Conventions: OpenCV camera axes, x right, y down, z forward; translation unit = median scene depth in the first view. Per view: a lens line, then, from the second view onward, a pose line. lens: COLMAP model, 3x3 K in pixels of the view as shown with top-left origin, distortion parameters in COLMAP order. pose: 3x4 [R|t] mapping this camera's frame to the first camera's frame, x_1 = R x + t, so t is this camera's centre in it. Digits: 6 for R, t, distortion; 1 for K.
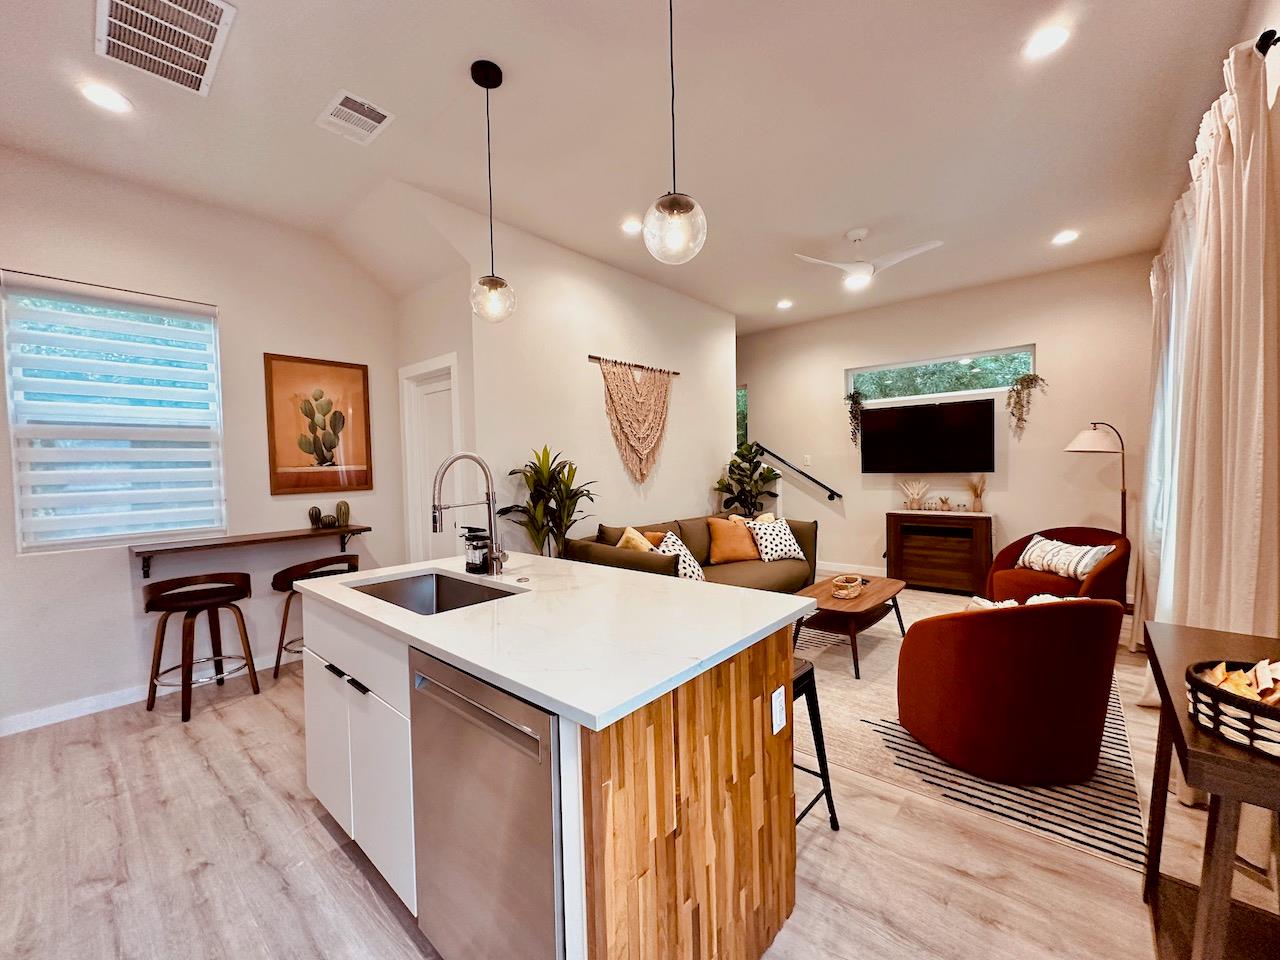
lens RADIAL K [[512.4, 0, 639.3], [0, 512.4, 483.5], [0, 0, 1]] dist [0.003348, -0.000512]
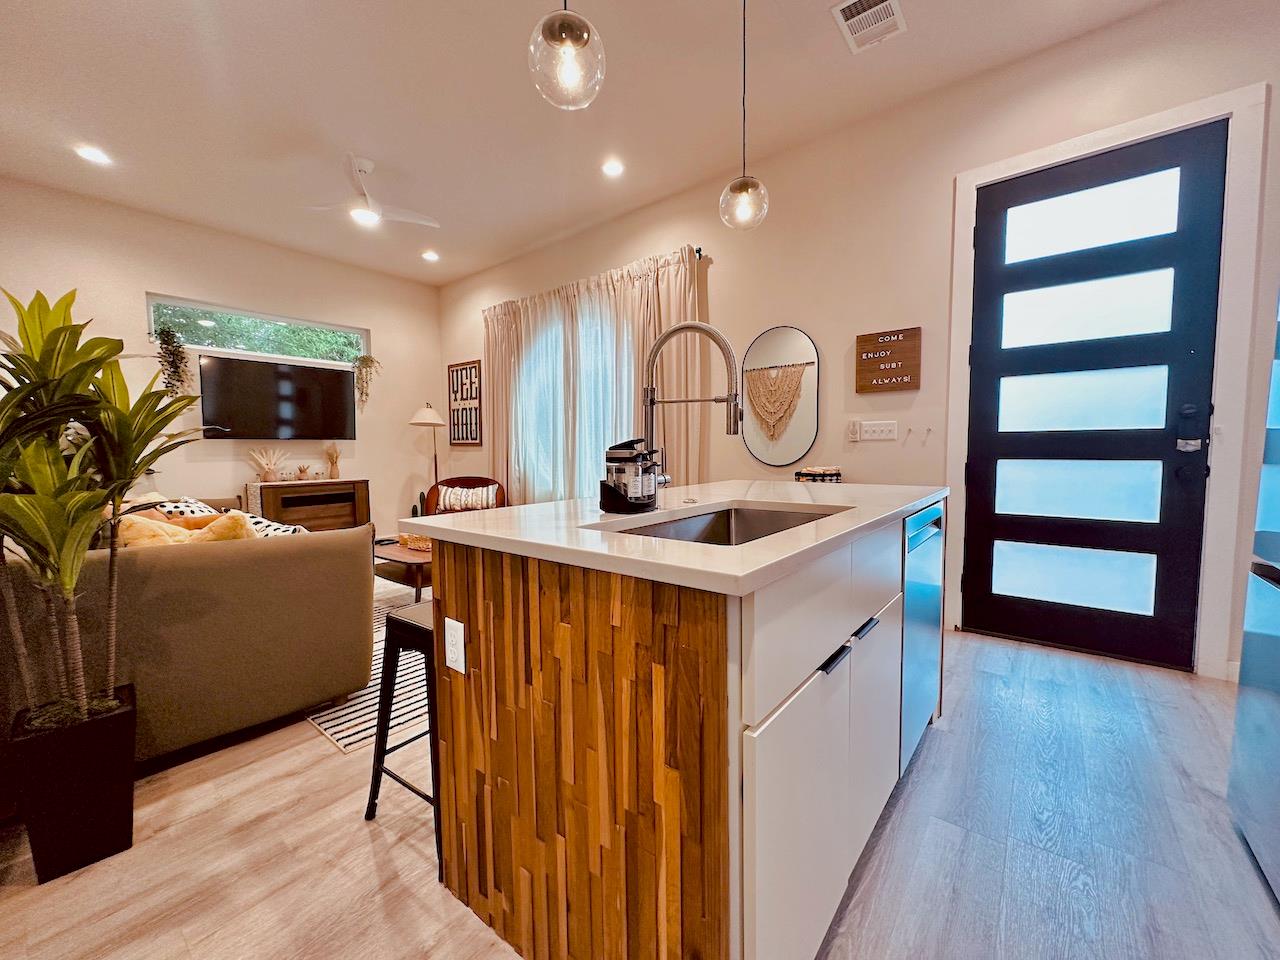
lens RADIAL K [[512.4, 0, 641.6], [0, 512.4, 478.8], [0, 0, 1]] dist [0.003348, -0.000512]
pose [[-0.040285, -0.037938, 0.998468, -0.412675], [0.047563, 0.998073, 0.039842, 0.045789], [-0.998056, 0.049095, -0.038403, 0.439082]]
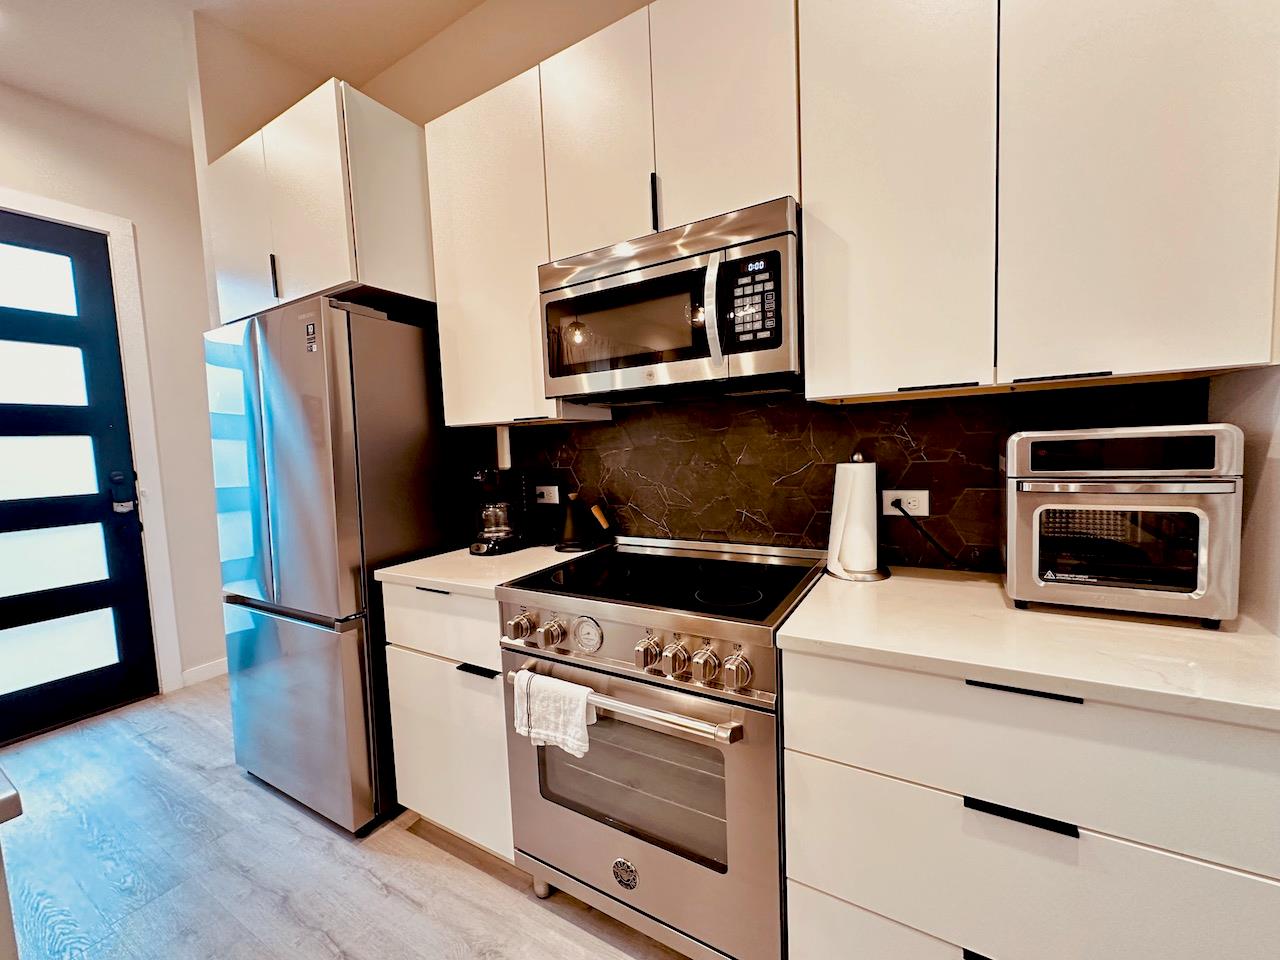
lens RADIAL K [[512.4, 0, 639.9], [0, 512.4, 481.0], [0, 0, 1]] dist [0.003348, -0.000512]
pose [[-0.981572, 0.076155, -0.175261, -0.403539], [0.055880, 0.991458, 0.117851, -0.024307], [0.182739, 0.105886, -0.977443, 0.596604]]
